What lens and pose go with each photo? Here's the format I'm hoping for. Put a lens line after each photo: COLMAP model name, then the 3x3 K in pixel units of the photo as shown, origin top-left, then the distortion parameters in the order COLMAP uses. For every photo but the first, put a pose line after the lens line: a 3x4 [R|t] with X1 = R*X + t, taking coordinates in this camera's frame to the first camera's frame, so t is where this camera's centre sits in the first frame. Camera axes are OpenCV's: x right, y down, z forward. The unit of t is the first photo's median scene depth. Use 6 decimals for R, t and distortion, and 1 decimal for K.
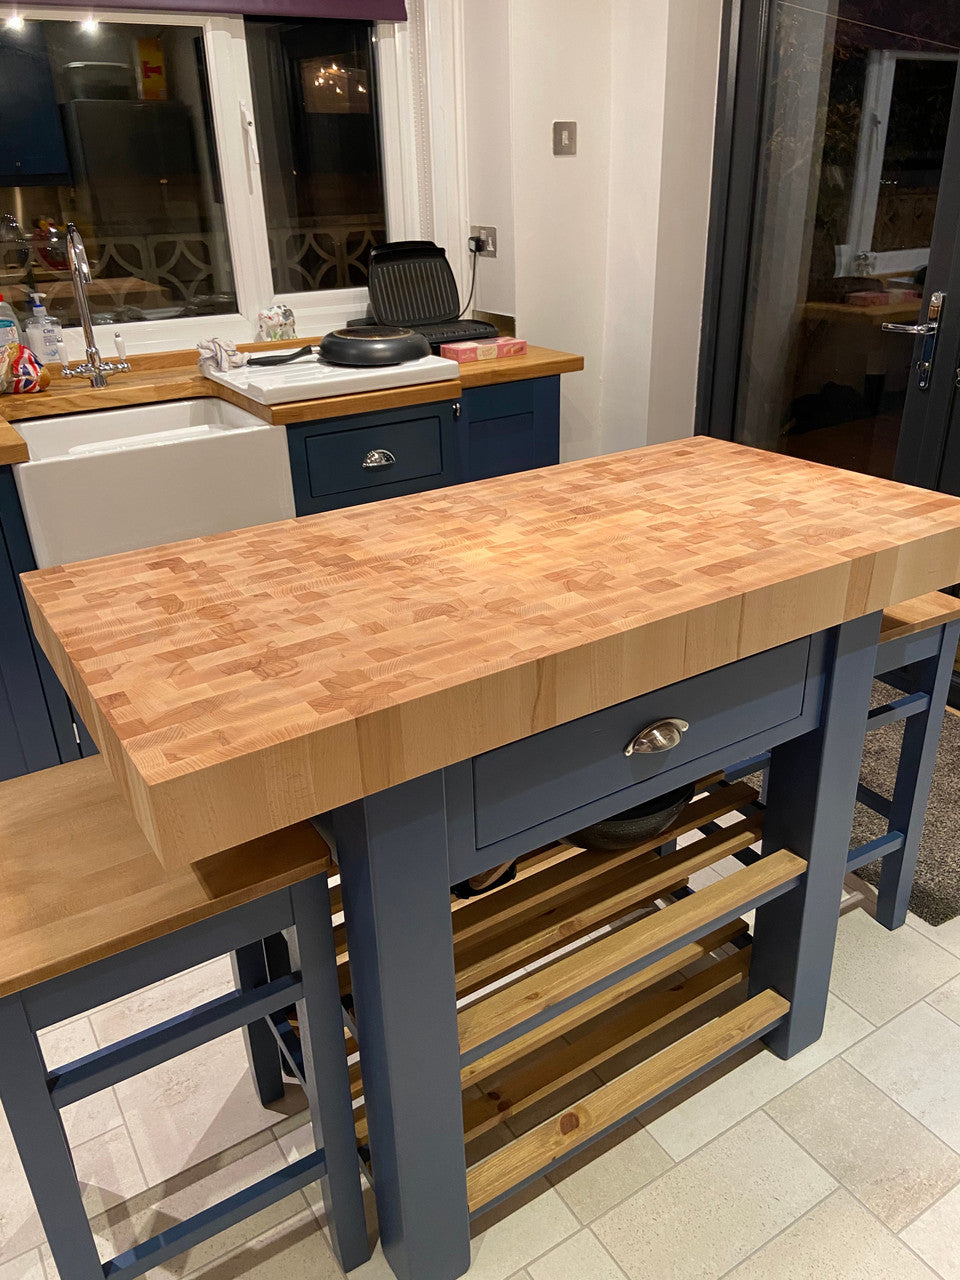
lens RADIAL K [[971.8, 0, 482.1], [0, 971.8, 647.6], [0, 0, 1]] dist [0.051885, -0.004925]
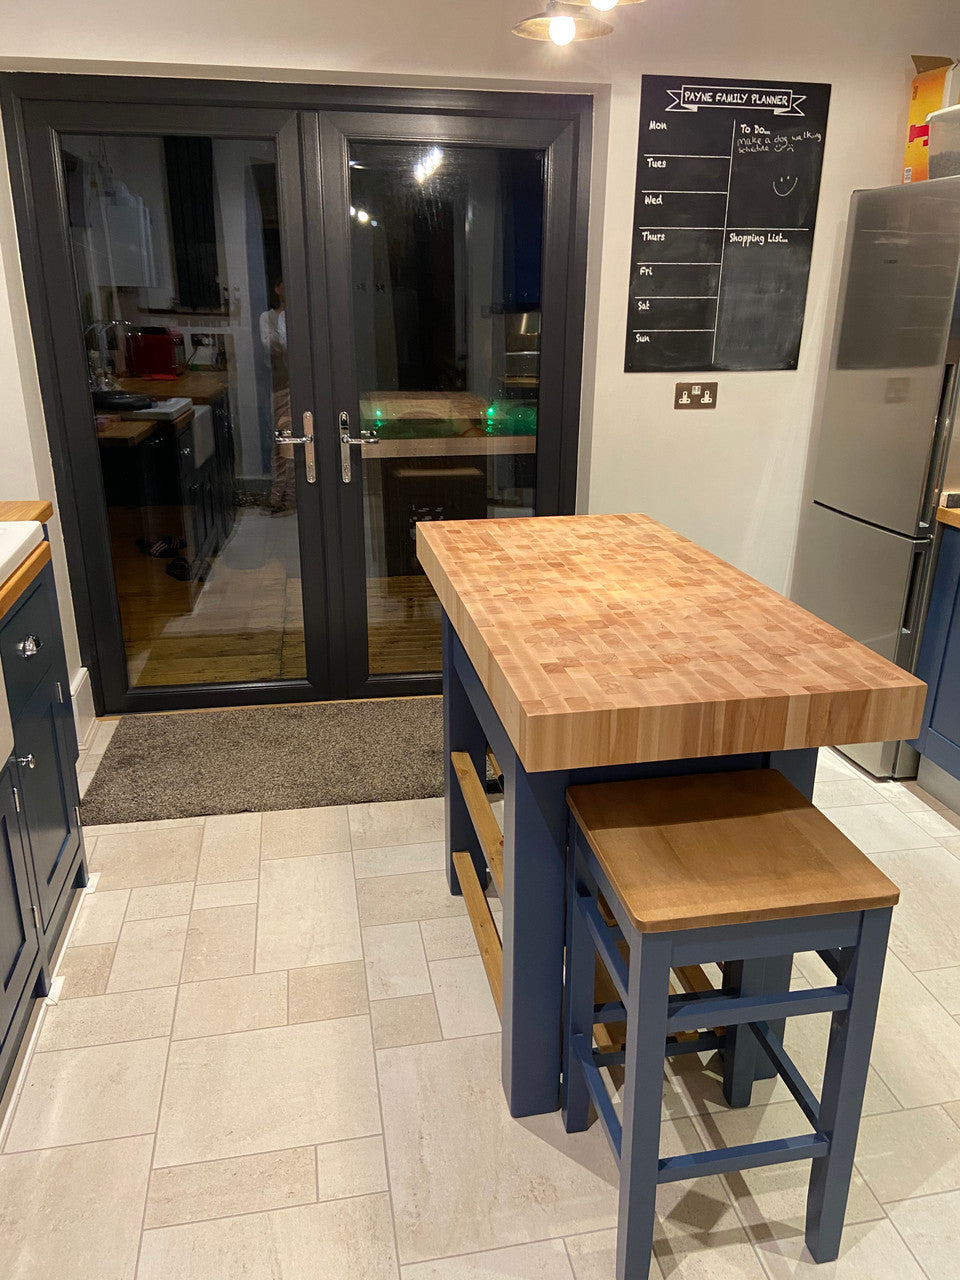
lens RADIAL K [[971.8, 0, 480.3], [0, 971.8, 630.0], [0, 0, 1]] dist [0.051885, -0.004925]
pose [[0.372666, -0.281036, 0.884386, -1.433034], [0.386931, 0.913297, 0.127177, -0.322906], [-0.843448, 0.294802, 0.449096, 0.551065]]
